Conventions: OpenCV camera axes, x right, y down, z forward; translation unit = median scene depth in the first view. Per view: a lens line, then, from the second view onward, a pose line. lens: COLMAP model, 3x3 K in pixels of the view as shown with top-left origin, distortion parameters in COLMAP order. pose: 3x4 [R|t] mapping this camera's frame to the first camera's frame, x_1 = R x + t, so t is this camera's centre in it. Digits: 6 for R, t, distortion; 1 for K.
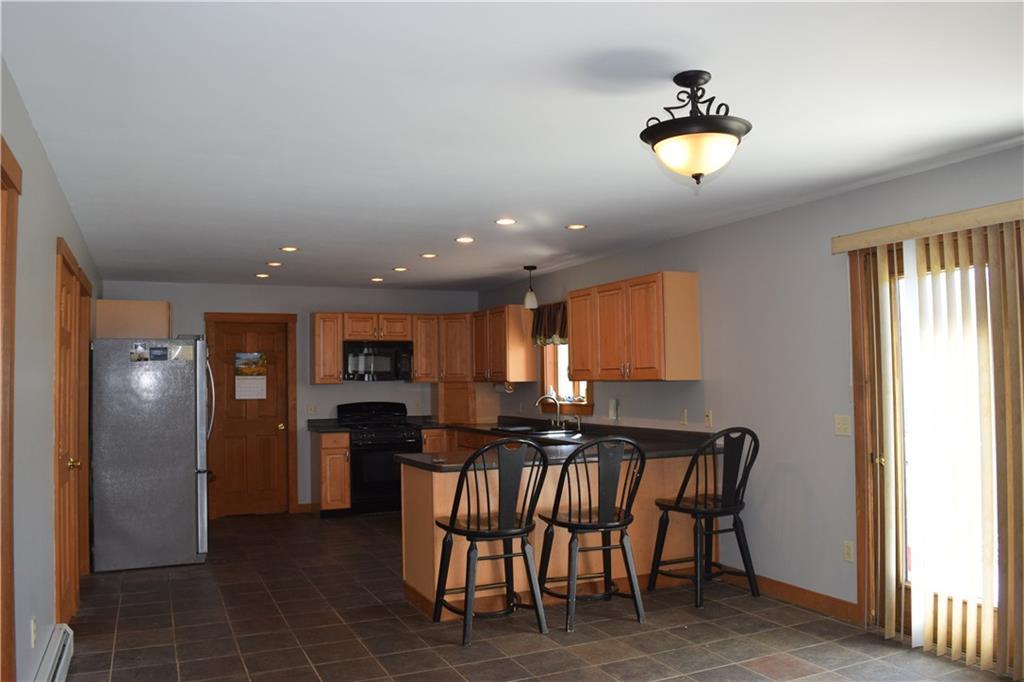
lens RADIAL K [[818.2, 0, 512.0], [0, 818.2, 341.0], [0, 0, 1]] dist [-0.075757, 0.000968]
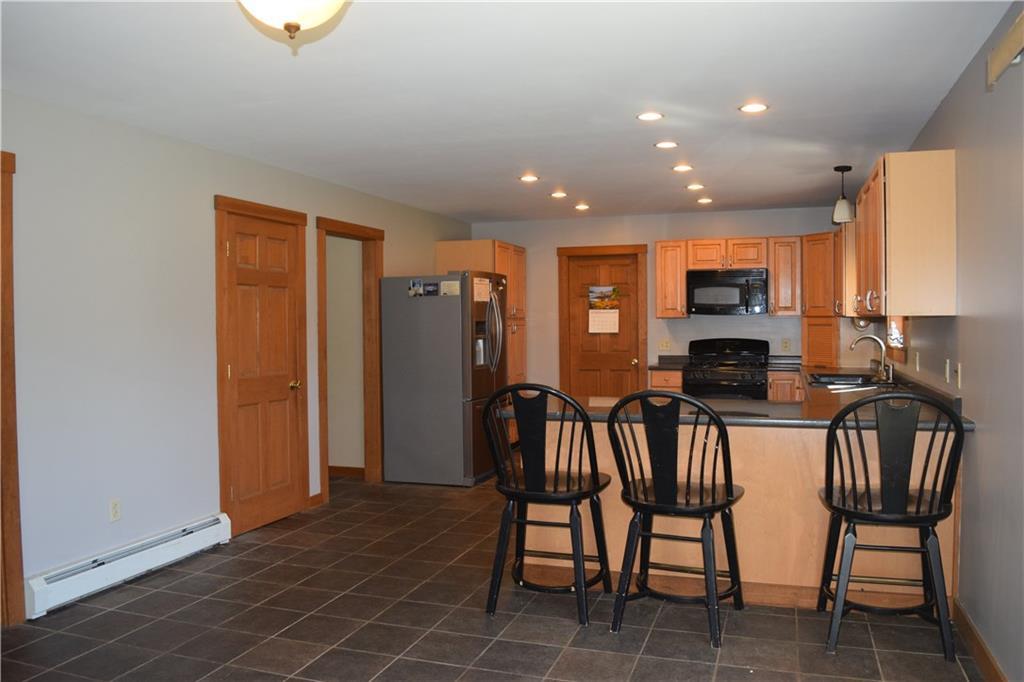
lens RADIAL K [[818.2, 0, 512.0], [0, 818.2, 341.0], [0, 0, 1]] dist [-0.075757, 0.000968]
pose [[0.715282, 0.025568, -0.698368, 0.409330], [0.031473, 0.997138, 0.068742, 0.012866], [0.698127, -0.071149, 0.712430, 0.290669]]
